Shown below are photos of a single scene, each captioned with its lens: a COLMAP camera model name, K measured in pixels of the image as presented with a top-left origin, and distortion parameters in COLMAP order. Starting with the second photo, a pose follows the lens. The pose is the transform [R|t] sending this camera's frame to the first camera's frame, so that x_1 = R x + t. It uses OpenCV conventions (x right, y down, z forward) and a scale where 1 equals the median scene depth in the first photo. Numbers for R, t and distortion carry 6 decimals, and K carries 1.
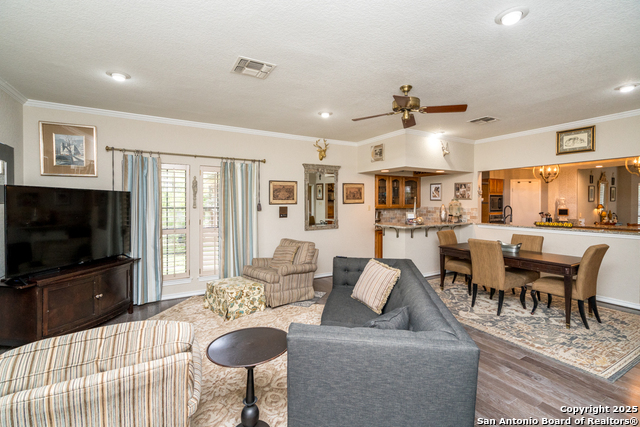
lens RADIAL K [[289.1, 0, 320.1], [0, 289.1, 210.5], [0, 0, 1]] dist [-0.000751, -0.000219]
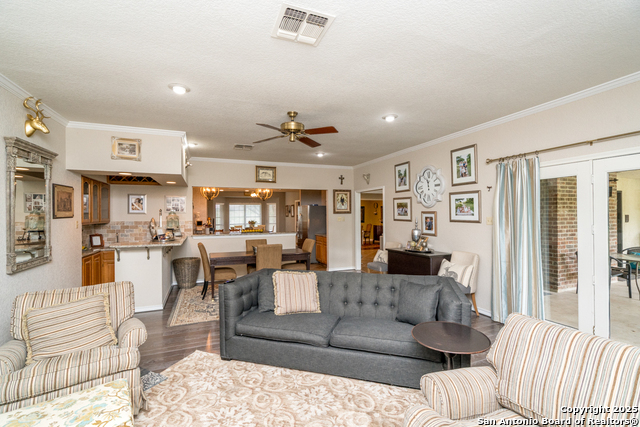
lens RADIAL K [[289.1, 0, 320.1], [0, 289.1, 210.5], [0, 0, 1]] dist [-0.000751, -0.000219]
pose [[0.145292, 0.016452, 0.989252, -0.502109], [0.036237, 0.999102, -0.021938, -0.007588], [-0.988725, 0.039035, 0.144566, 0.450249]]
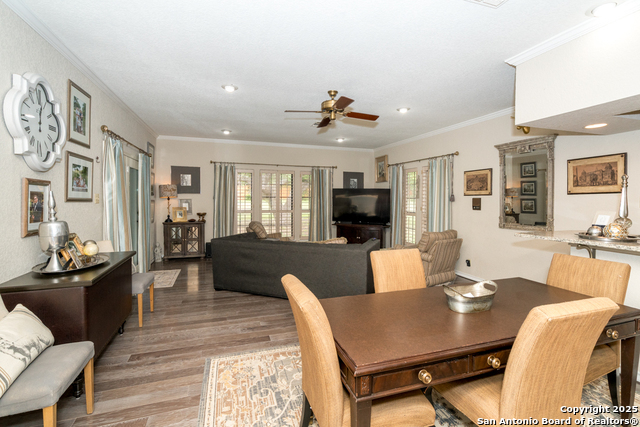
lens RADIAL K [[285.9, 0, 322.5], [0, 285.9, 199.1], [0, 0, 1]] dist [0.001051, 0.000116]
pose [[-0.184578, 0.002785, -0.982814, 0.896159], [-0.033651, 0.999392, 0.009152, -0.001750], [0.982242, 0.034762, -0.184372, 0.727329]]
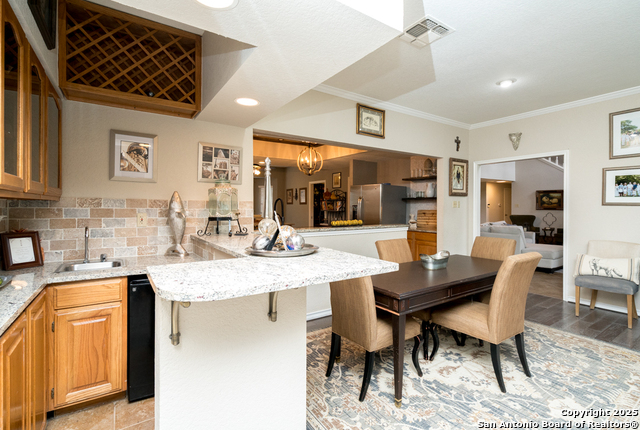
lens RADIAL K [[293.9, 0, 321.3], [0, 293.9, 206.9], [0, 0, 1]] dist [0.001563, 0.000155]
pose [[-0.073036, 0.001862, 0.997328, 0.033331], [0.025620, 0.999672, 0.000010, 0.003961], [-0.997000, 0.025553, -0.073060, 1.073669]]
